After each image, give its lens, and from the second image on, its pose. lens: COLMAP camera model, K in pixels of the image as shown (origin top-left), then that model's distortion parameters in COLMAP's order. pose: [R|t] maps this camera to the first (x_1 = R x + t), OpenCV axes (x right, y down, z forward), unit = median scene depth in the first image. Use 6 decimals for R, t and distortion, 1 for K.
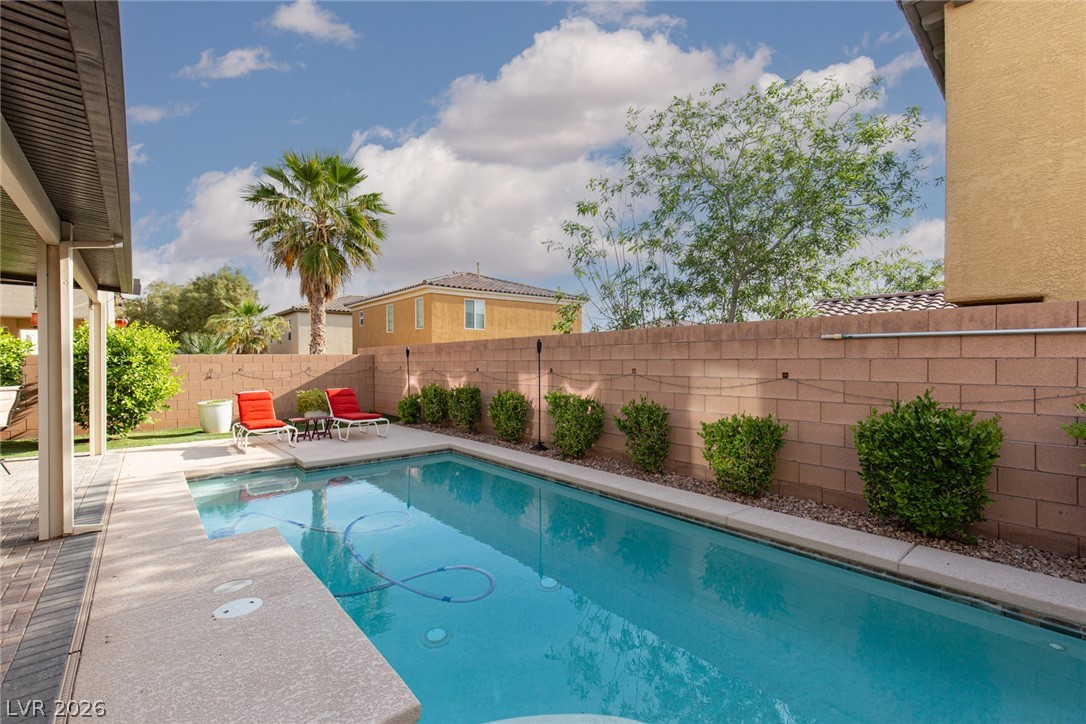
lens RADIAL K [[500.2, 0, 524.9], [0, 500.2, 358.9], [0, 0, 1]] dist [0.001049, 0.000109]
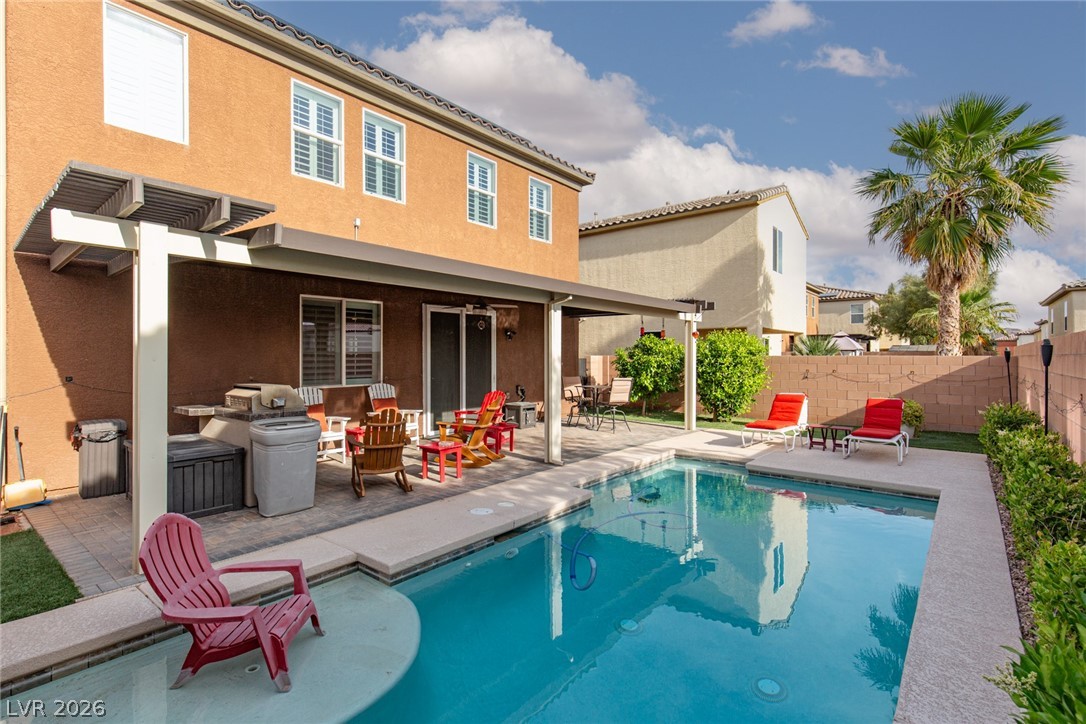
lens RADIAL K [[500.2, 0, 524.9], [0, 500.2, 358.9], [0, 0, 1]] dist [0.001049, 0.000109]
pose [[0.186671, 0.012909, -0.982338, 0.372316], [0.000267, 0.999913, 0.013191, -0.020383], [0.982423, -0.002725, 0.186651, 0.257709]]
